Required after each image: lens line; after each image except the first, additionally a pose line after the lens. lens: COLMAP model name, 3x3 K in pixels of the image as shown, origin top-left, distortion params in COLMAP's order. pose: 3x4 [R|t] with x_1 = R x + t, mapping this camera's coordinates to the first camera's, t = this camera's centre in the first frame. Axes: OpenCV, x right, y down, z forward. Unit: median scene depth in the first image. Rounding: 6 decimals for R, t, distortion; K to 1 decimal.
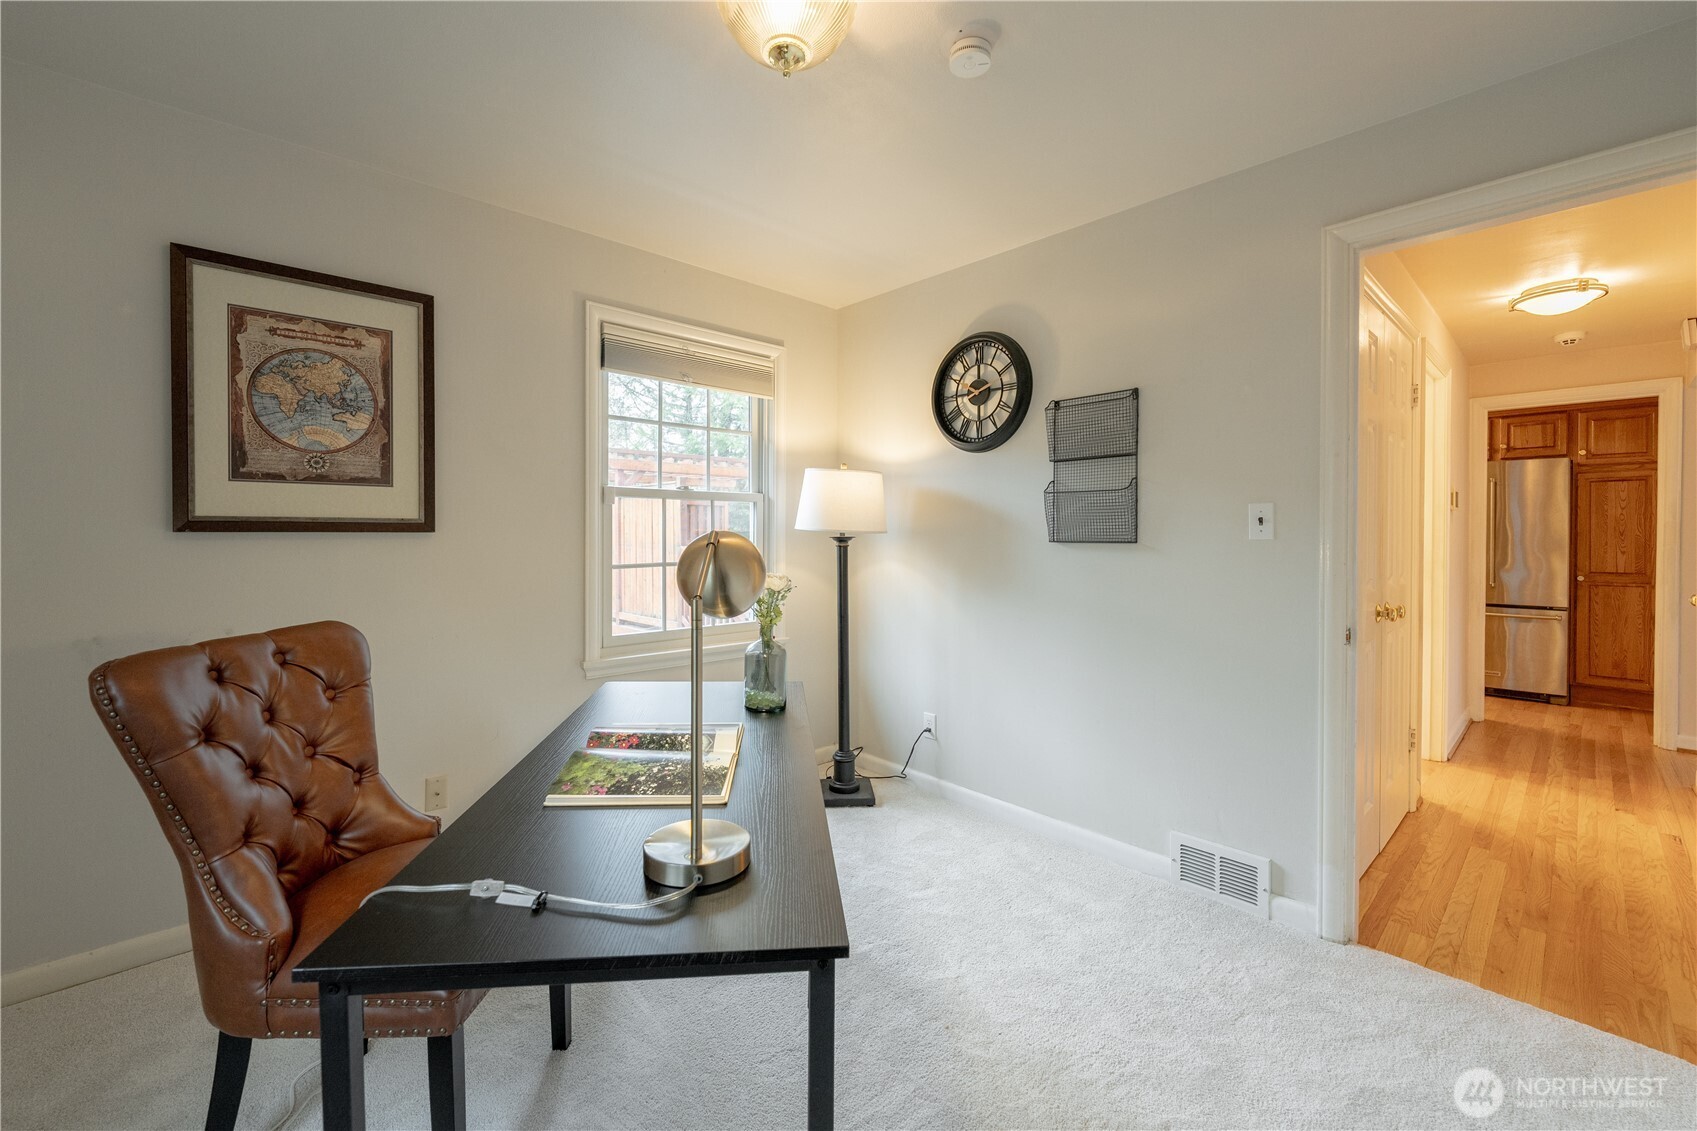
lens RADIAL K [[696.4, 0, 843.9], [0, 696.4, 541.5], [0, 0, 1]] dist [-0.000803, -0.000494]
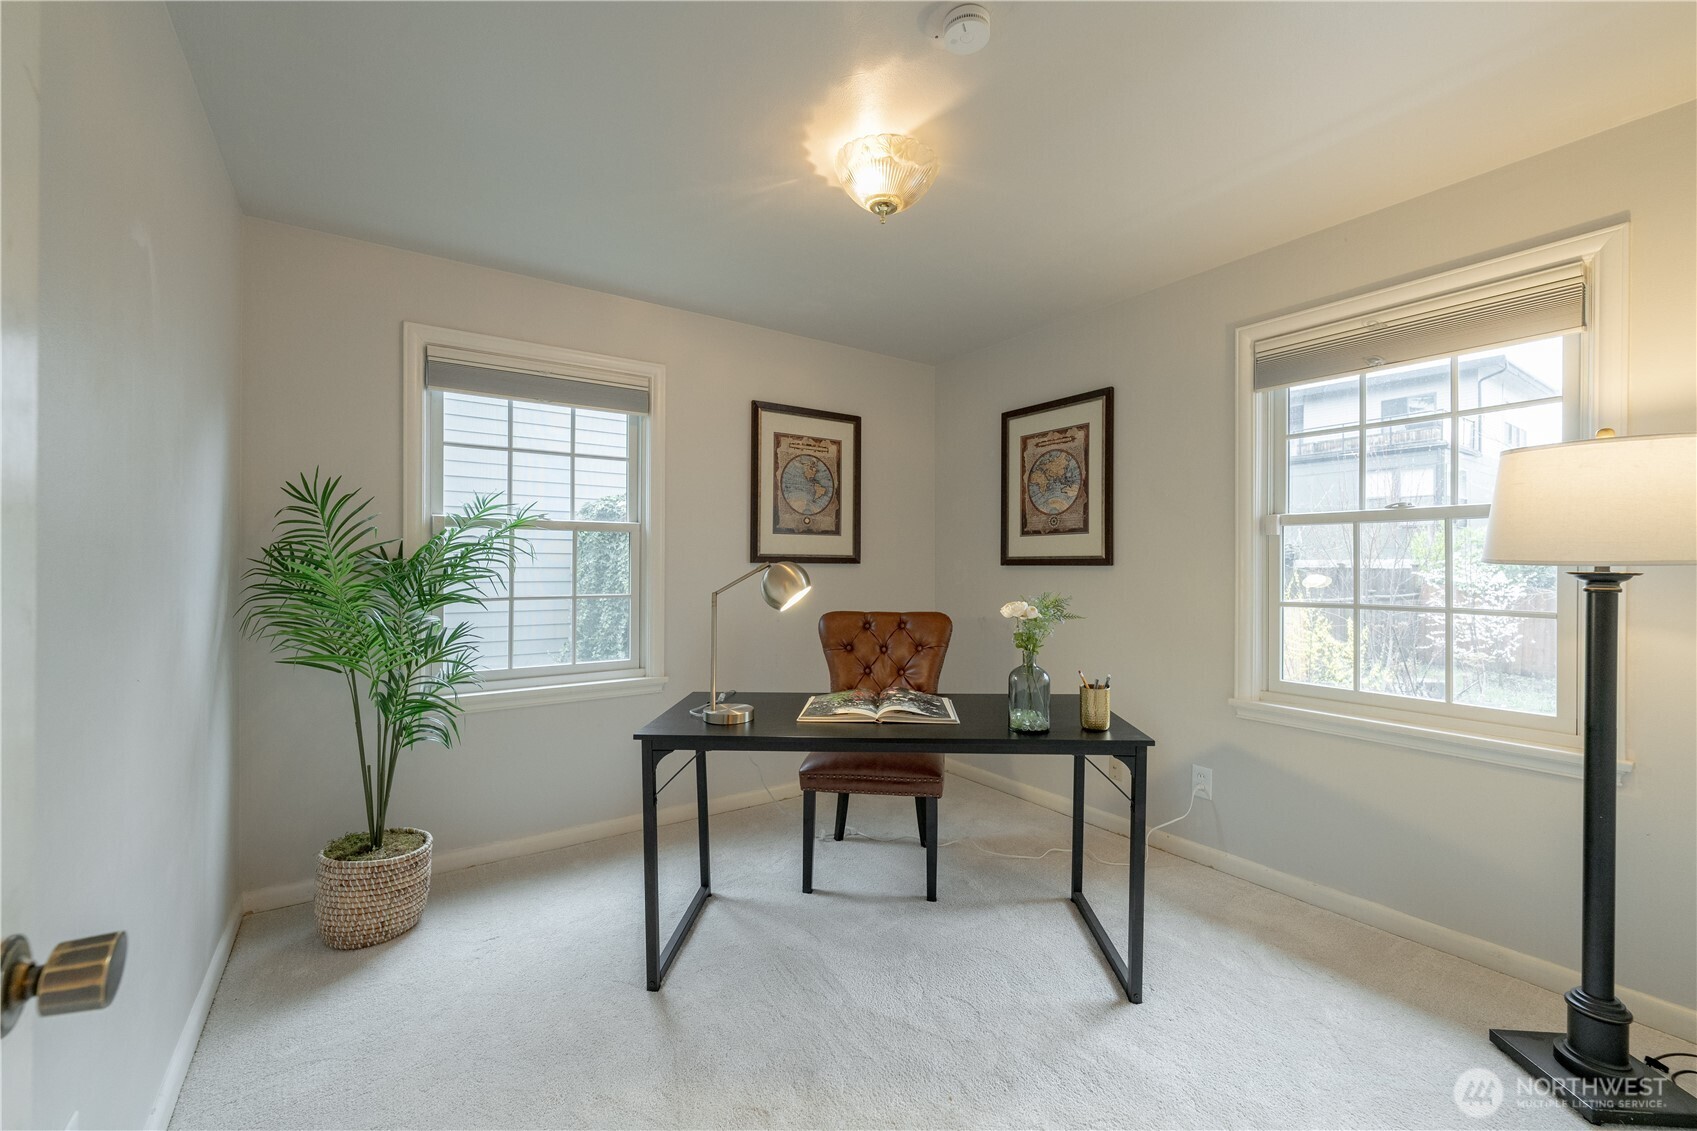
lens RADIAL K [[696.4, 0, 849.9], [0, 696.4, 567.7], [0, 0, 1]] dist [-0.000803, -0.000494]
pose [[-0.152000, -0.002469, -0.988377, 0.846194], [-0.019535, 0.999809, 0.000507, -0.000831], [0.988187, 0.019385, -0.152019, 0.771618]]
